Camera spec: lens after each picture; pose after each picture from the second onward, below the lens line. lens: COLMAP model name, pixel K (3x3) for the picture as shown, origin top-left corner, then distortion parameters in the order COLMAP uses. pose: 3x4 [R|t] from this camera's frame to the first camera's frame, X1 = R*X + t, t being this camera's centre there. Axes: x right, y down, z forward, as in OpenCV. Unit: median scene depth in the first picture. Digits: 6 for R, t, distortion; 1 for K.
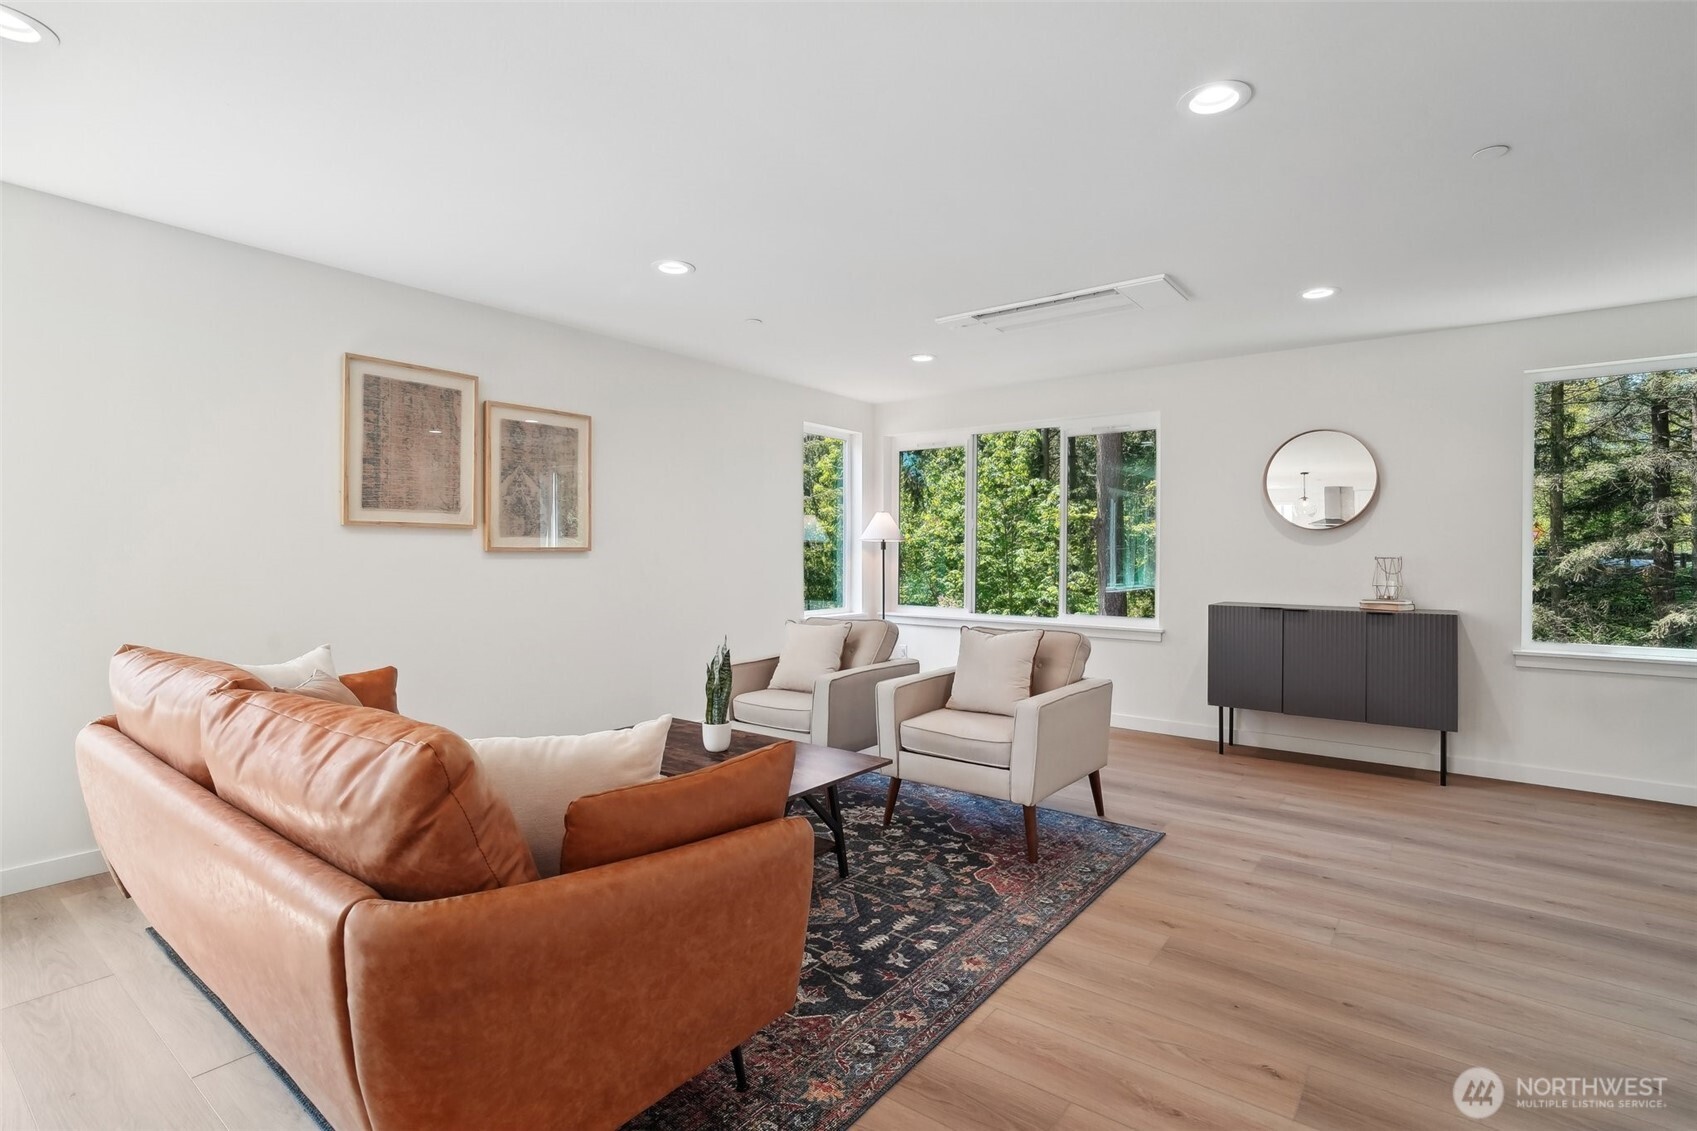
lens RADIAL K [[813.8, 0, 851.8], [0, 813.8, 553.8], [0, 0, 1]] dist [-0.005888, 0.000281]
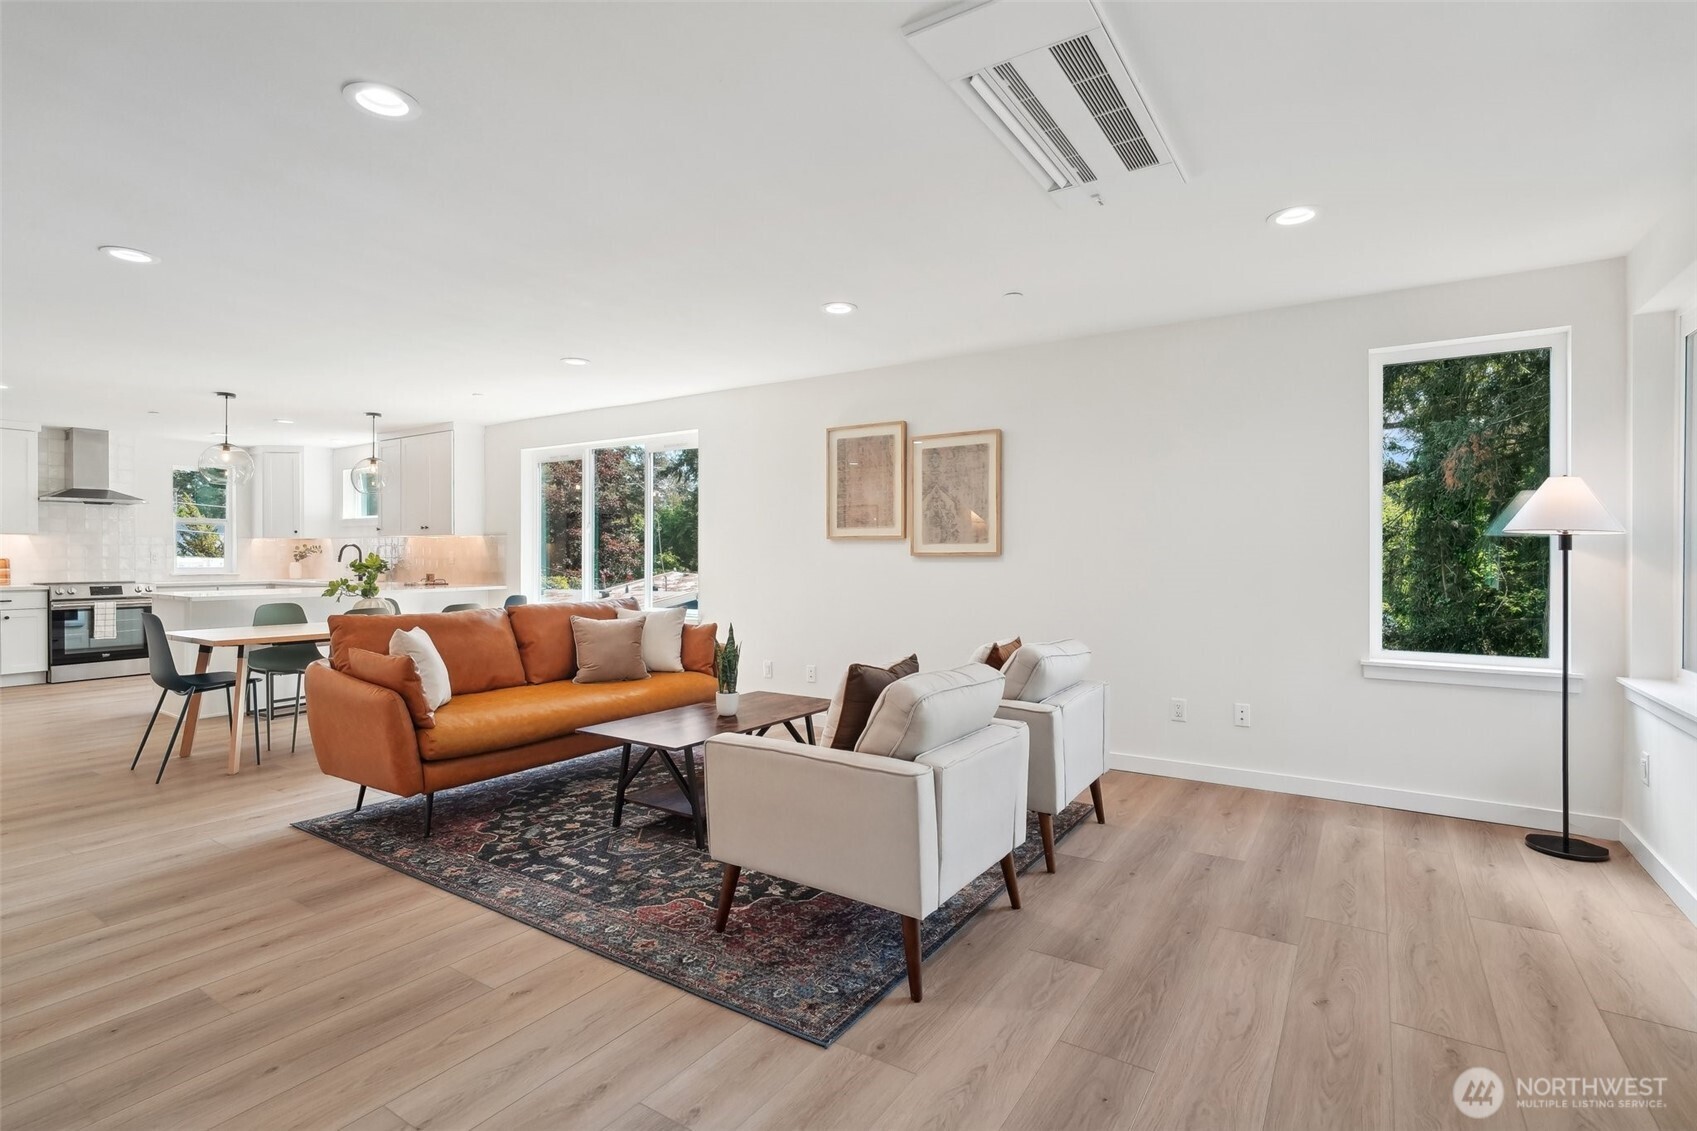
lens RADIAL K [[813.8, 0, 851.8], [0, 813.8, 553.8], [0, 0, 1]] dist [-0.005888, 0.000281]
pose [[0.056976, -0.010553, -0.998320, 1.150486], [-0.003541, 0.999936, -0.010772, 0.009852], [0.998369, 0.004149, 0.056935, 1.187999]]
